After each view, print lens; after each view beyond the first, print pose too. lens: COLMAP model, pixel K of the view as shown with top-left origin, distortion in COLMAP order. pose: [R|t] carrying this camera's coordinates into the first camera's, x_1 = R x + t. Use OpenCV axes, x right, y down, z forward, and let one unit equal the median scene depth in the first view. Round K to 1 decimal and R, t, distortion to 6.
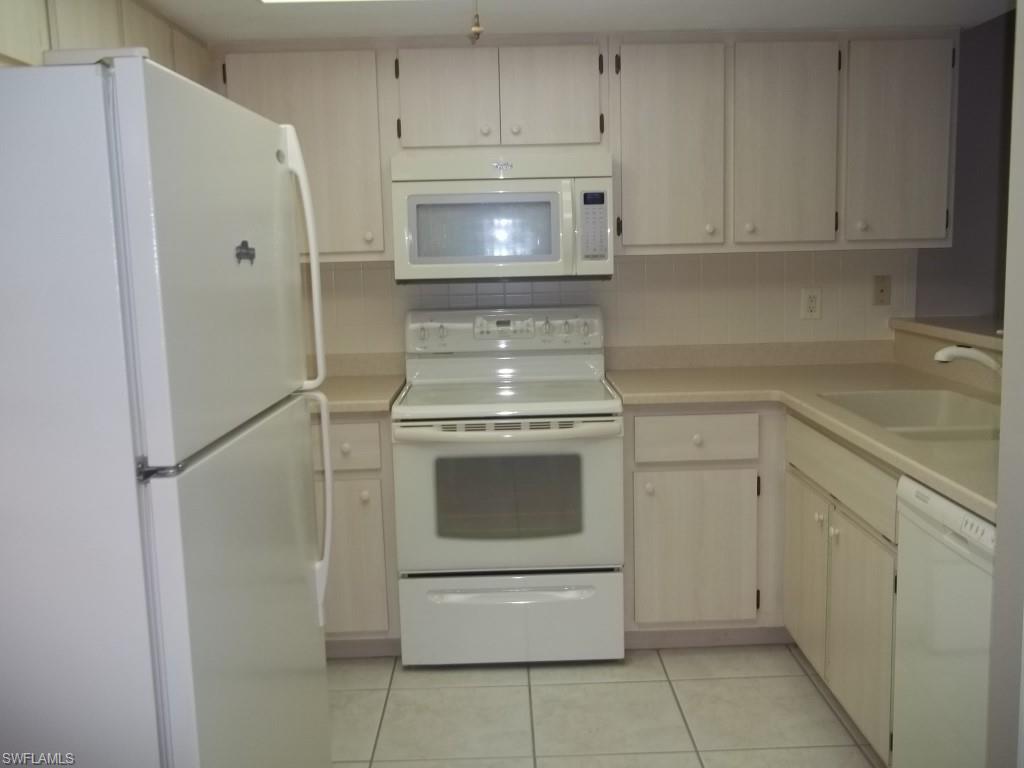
lens RADIAL K [[978.0, 0, 514.3], [0, 978.0, 370.7], [0, 0, 1]] dist [-0.013942, 0.000398]
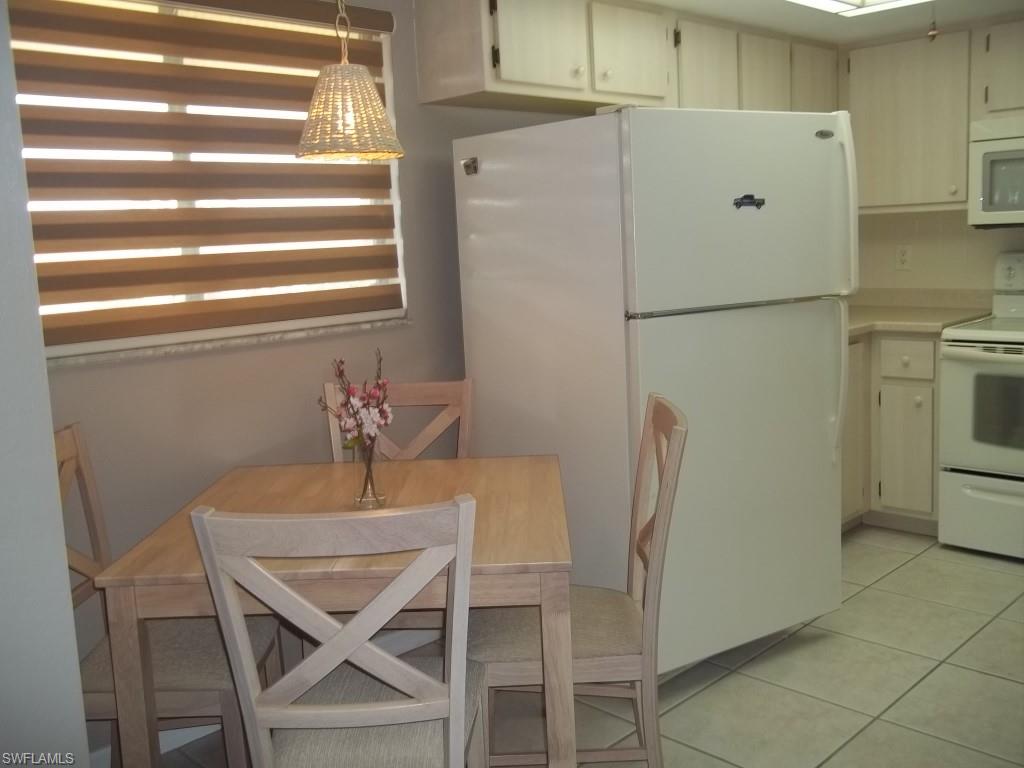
lens RADIAL K [[978.0, 0, 514.3], [0, 978.0, 370.7], [0, 0, 1]] dist [-0.013942, 0.000398]
pose [[0.697457, 0.090324, -0.710912, 0.364653], [-0.060712, 0.995906, 0.066972, 0.038986], [0.714051, -0.003549, 0.700085, -0.232056]]
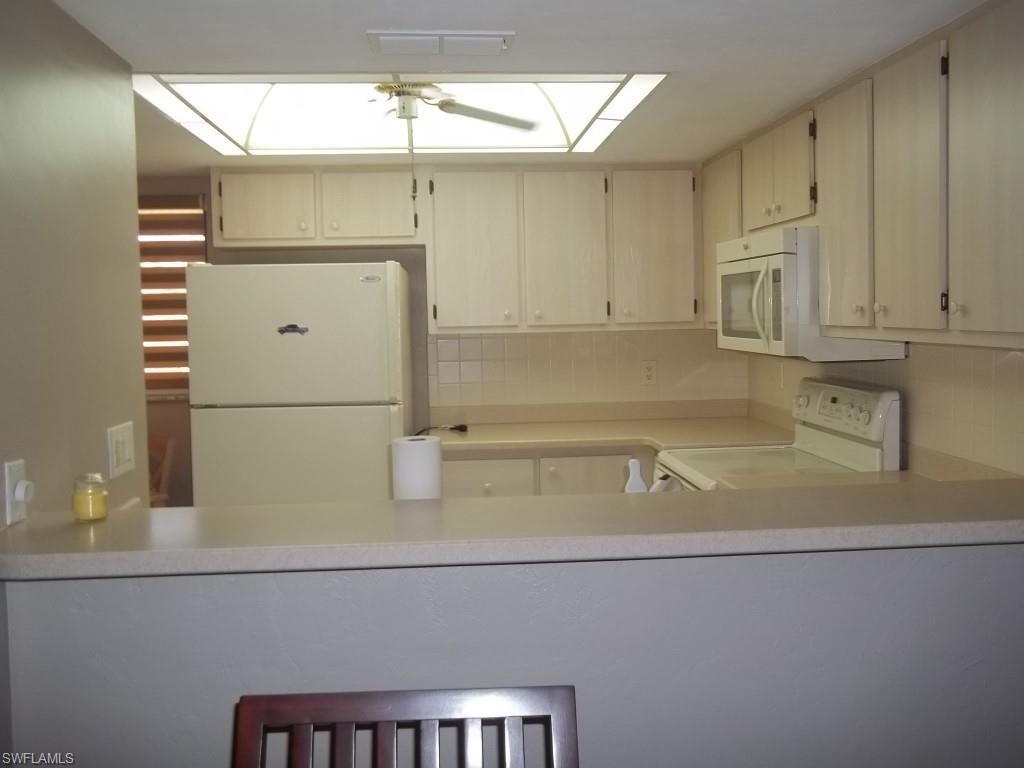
lens RADIAL K [[978.0, 0, 514.3], [0, 978.0, 370.7], [0, 0, 1]] dist [-0.013942, 0.000398]
pose [[0.056790, 0.083321, -0.994903, 1.040341], [-0.109145, 0.991057, 0.076769, -0.131640], [0.992402, 0.104229, 0.065376, 0.700645]]
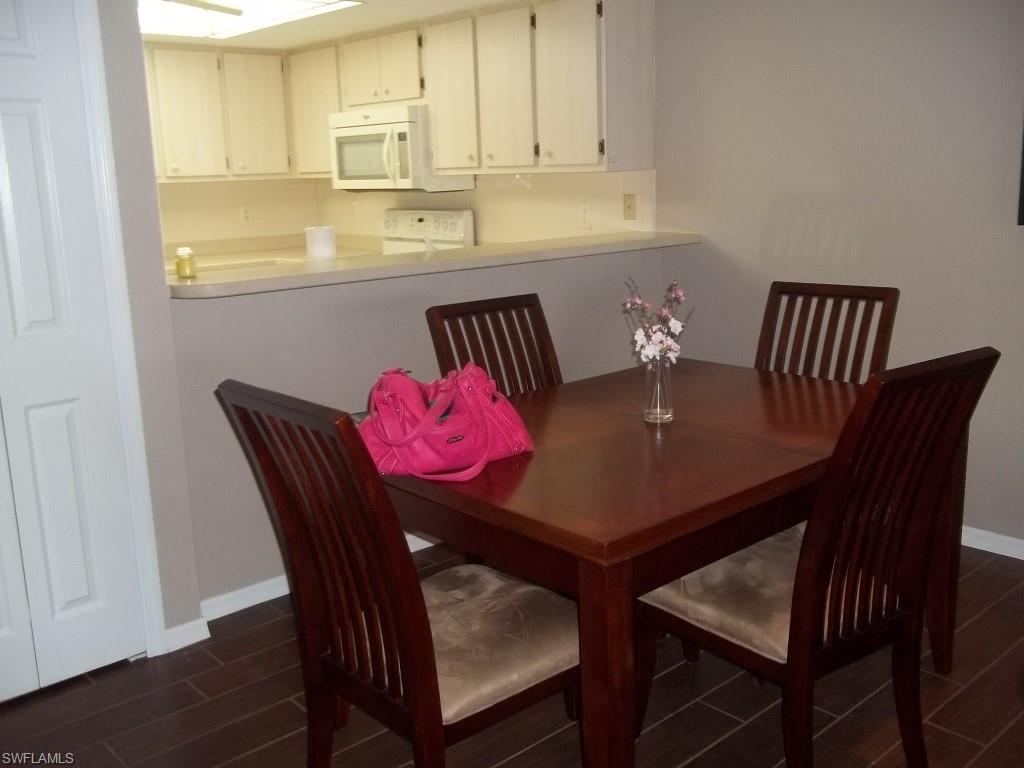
lens RADIAL K [[978.0, 0, 514.3], [0, 978.0, 370.7], [0, 0, 1]] dist [-0.013942, 0.000398]
pose [[0.670358, 0.154205, -0.725838, 1.346456], [-0.083136, 0.987618, 0.133039, -0.037850], [0.737366, -0.028840, 0.674878, 0.116306]]
